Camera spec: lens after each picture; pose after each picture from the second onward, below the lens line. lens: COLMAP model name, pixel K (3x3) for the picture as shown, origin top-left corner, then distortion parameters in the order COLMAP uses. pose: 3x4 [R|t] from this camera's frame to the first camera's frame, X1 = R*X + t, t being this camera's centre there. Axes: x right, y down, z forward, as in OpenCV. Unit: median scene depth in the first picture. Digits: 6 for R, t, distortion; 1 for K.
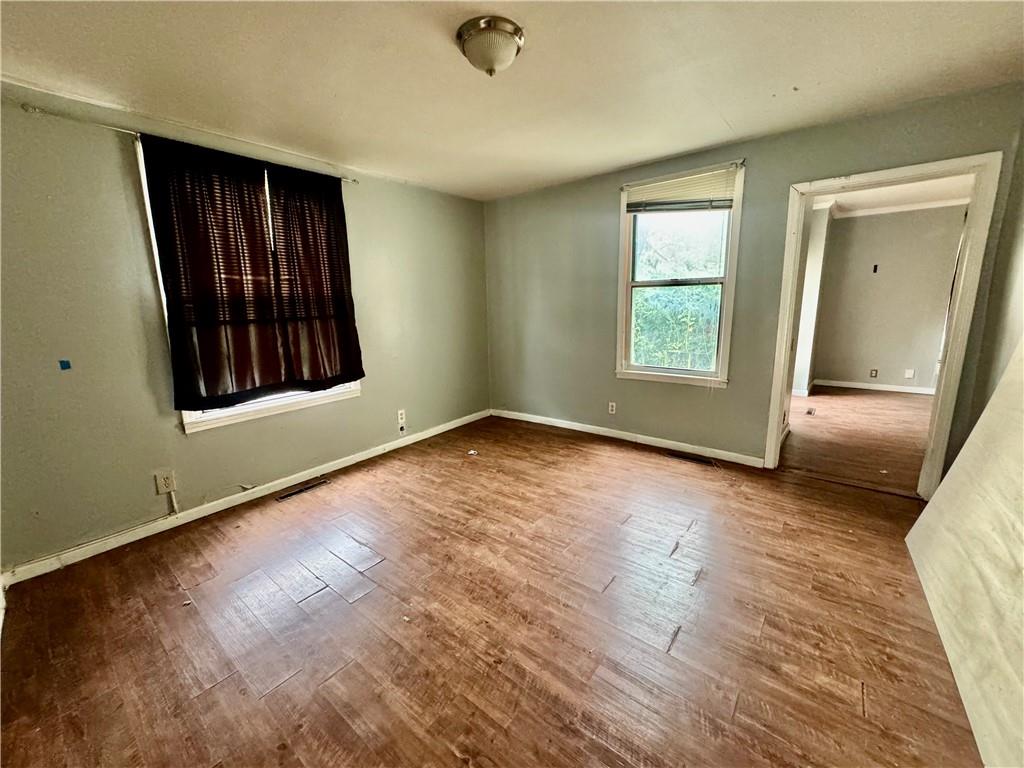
lens RADIAL K [[411.0, 0, 510.5], [0, 411.0, 382.4], [0, 0, 1]] dist [-0.000500, 0.000010]
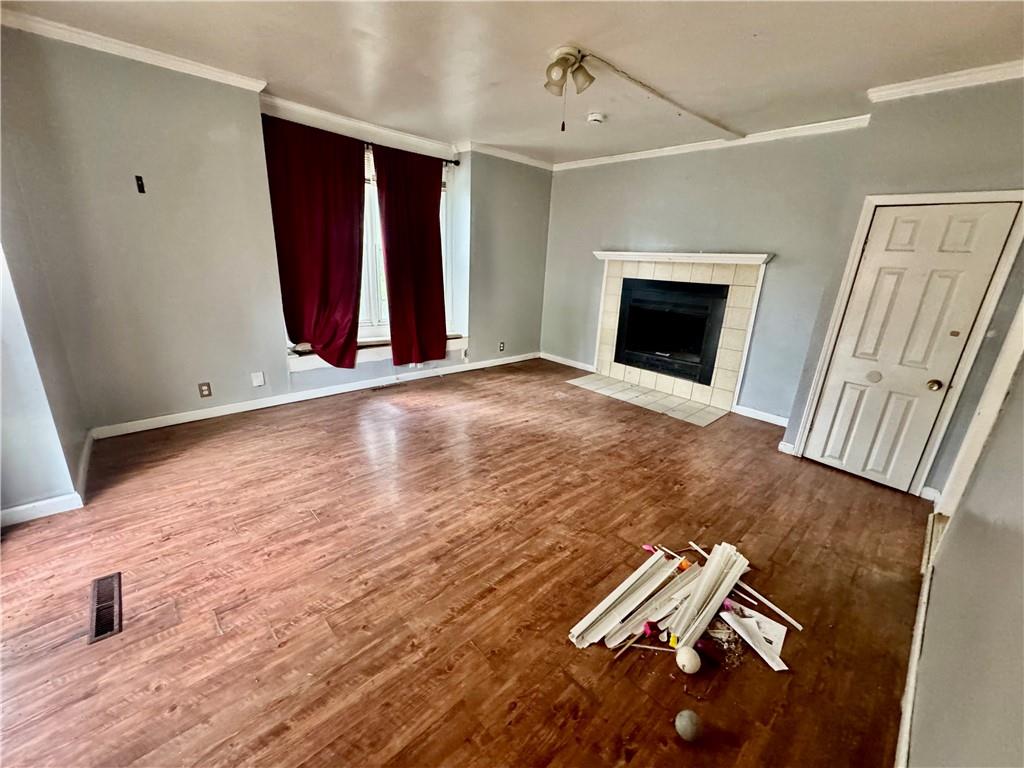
lens RADIAL K [[411.0, 0, 512.1], [0, 411.0, 385.6], [0, 0, 1]] dist [-0.000500, 0.000010]
pose [[0.149871, -0.281503, 0.947784, 0.429328], [0.146421, 0.954360, 0.260303, -0.113828], [-0.977803, 0.099764, 0.184249, 0.500151]]
